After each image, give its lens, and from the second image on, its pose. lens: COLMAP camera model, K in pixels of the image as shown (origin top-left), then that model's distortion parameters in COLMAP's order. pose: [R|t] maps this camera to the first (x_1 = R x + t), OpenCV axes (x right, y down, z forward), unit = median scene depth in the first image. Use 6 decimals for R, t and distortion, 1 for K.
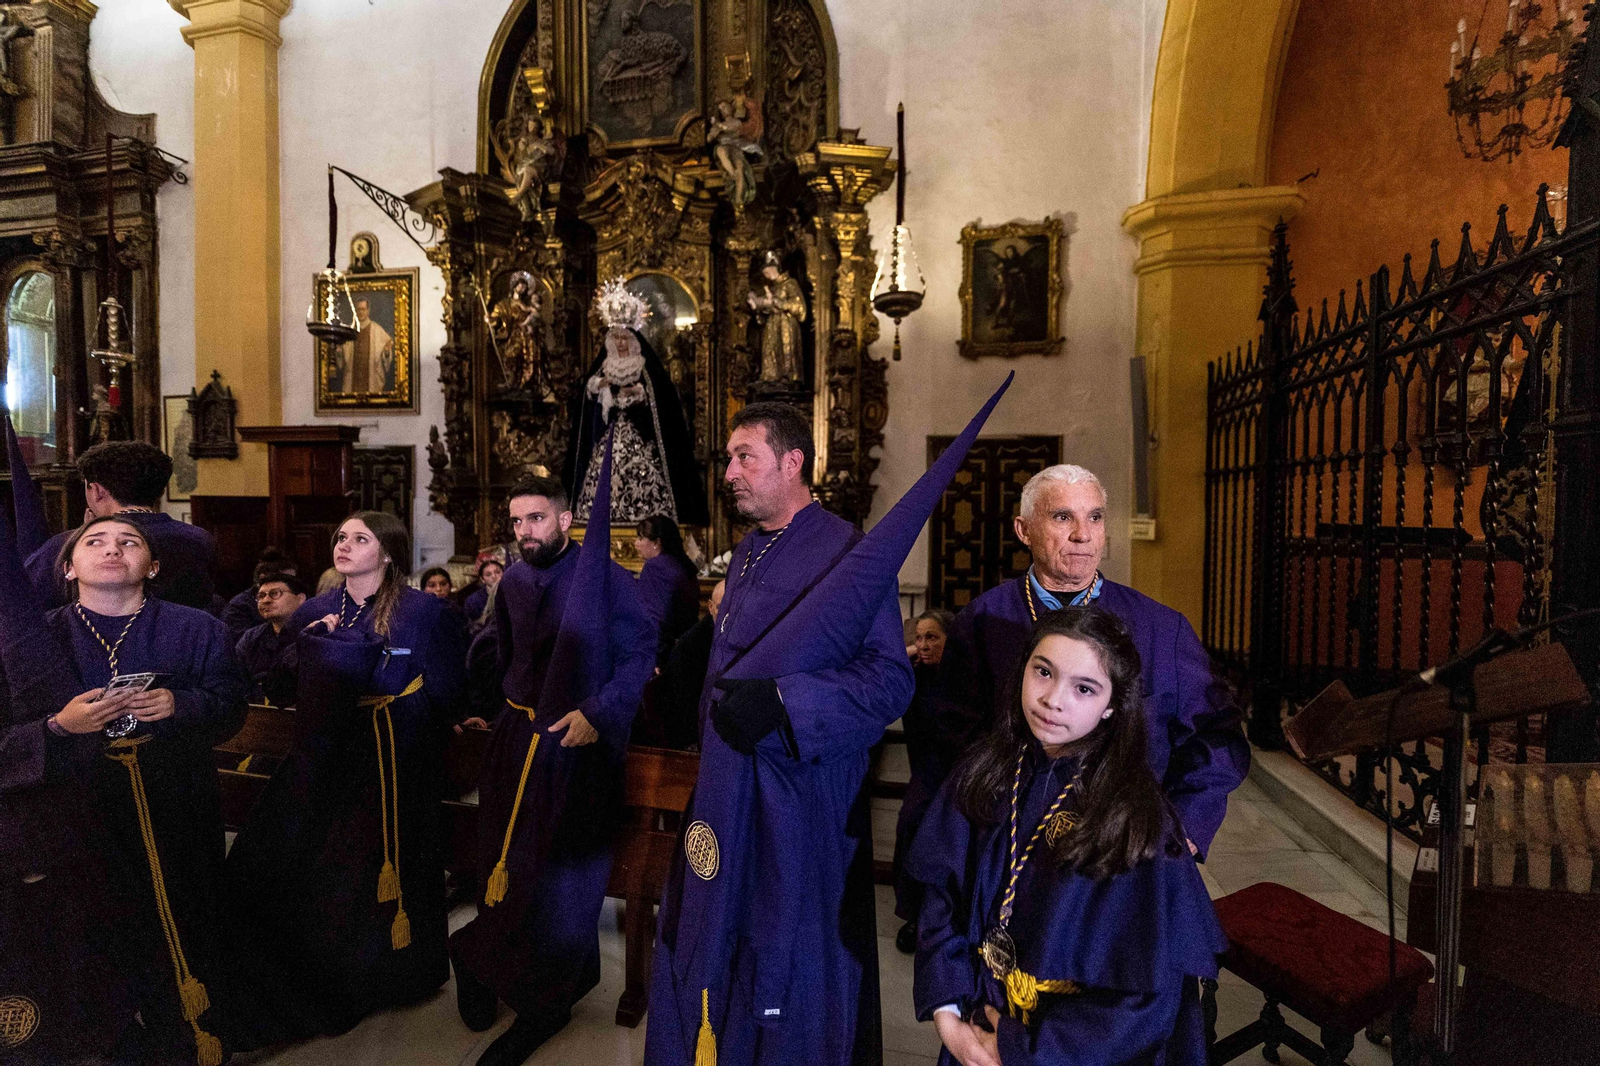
lens RADIAL K [[637.1, 0, 800.0], [0, 637.1, 533.0], [0, 0, 1]] dist [-0.000139, -0.000924]
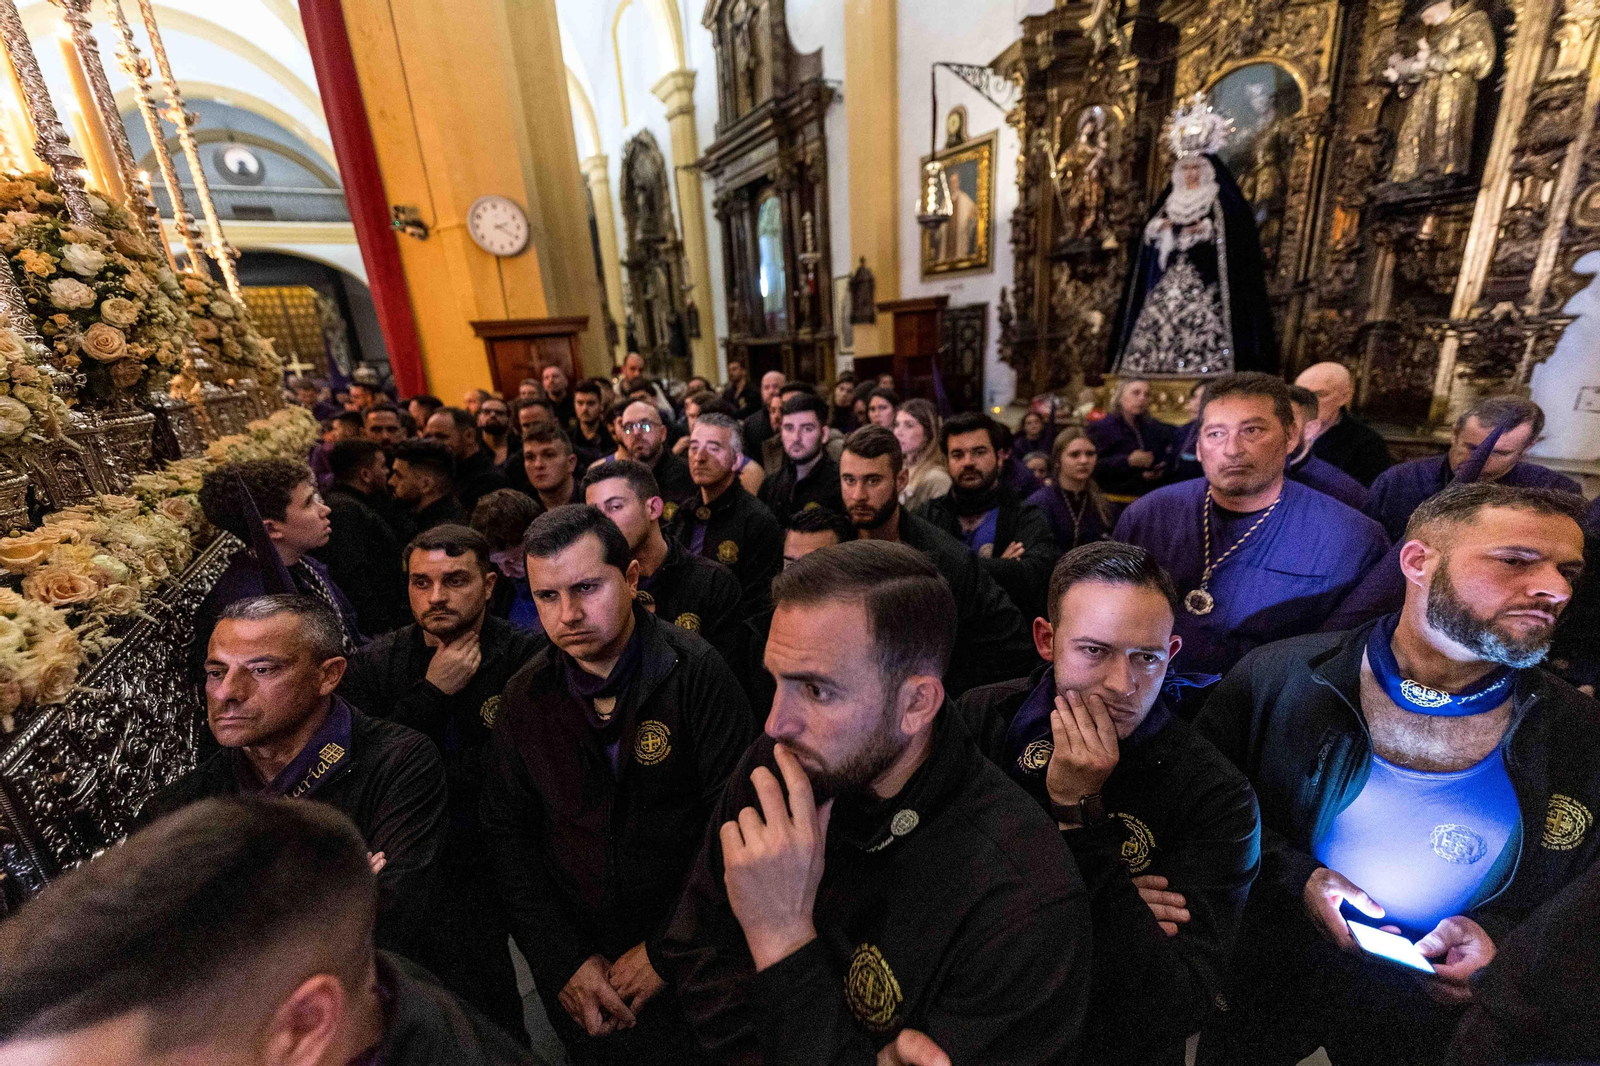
lens RADIAL K [[637.1, 0, 800.0], [0, 637.1, 533.0], [0, 0, 1]] dist [-0.000139, -0.000924]
pose [[0.676758, 0.175217, -0.715051, 0.080172], [0.043056, 0.960183, 0.276035, -0.071360], [0.734945, -0.217596, 0.642267, -0.112076]]
